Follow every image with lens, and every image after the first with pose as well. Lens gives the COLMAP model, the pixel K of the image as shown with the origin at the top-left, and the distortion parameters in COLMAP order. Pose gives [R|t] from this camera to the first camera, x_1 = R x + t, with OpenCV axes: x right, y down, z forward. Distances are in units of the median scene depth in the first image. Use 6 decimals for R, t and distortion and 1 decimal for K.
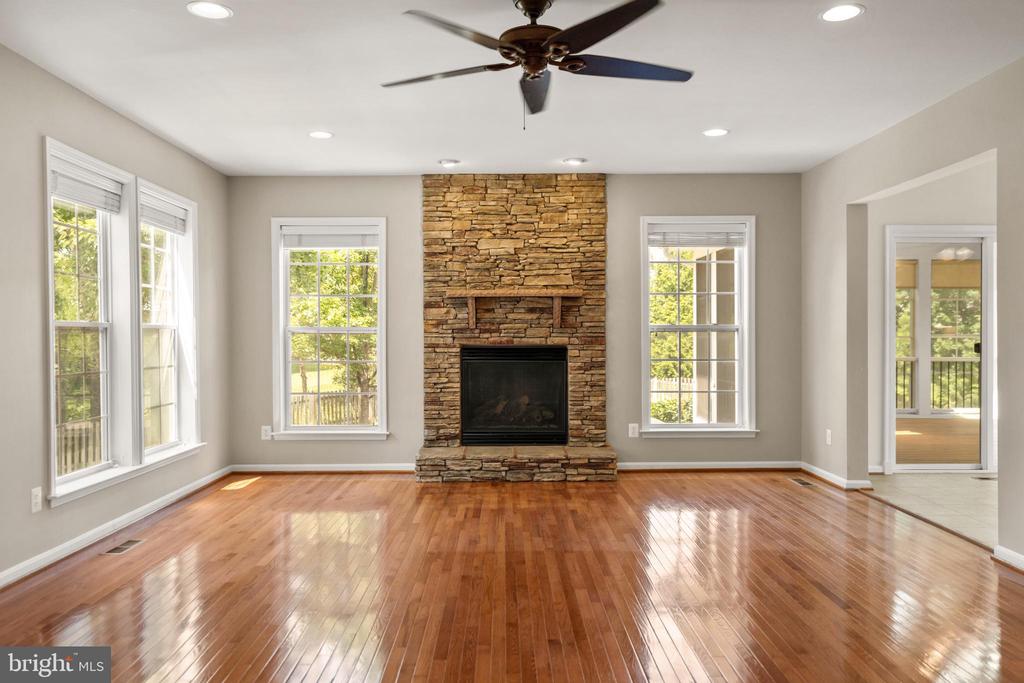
lens RADIAL K [[773.8, 0, 512.0], [0, 773.8, 341.5], [0, 0, 1]] dist [0.000335, -0.001289]
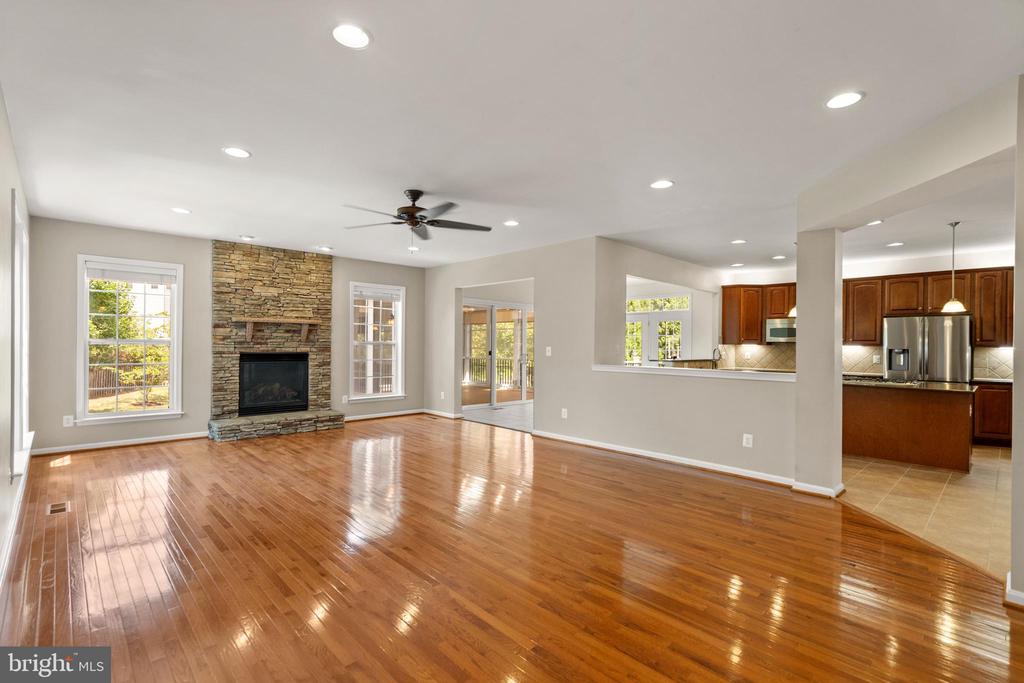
lens RADIAL K [[466.6, 0, 512.0], [0, 466.6, 341.5], [0, 0, 1]] dist [-0.001185, -0.000066]
pose [[0.733573, 0.013979, 0.679467, -0.303511], [-0.005361, 0.999876, -0.014782, -0.006135], [-0.679589, 0.007201, 0.733558, -0.064257]]
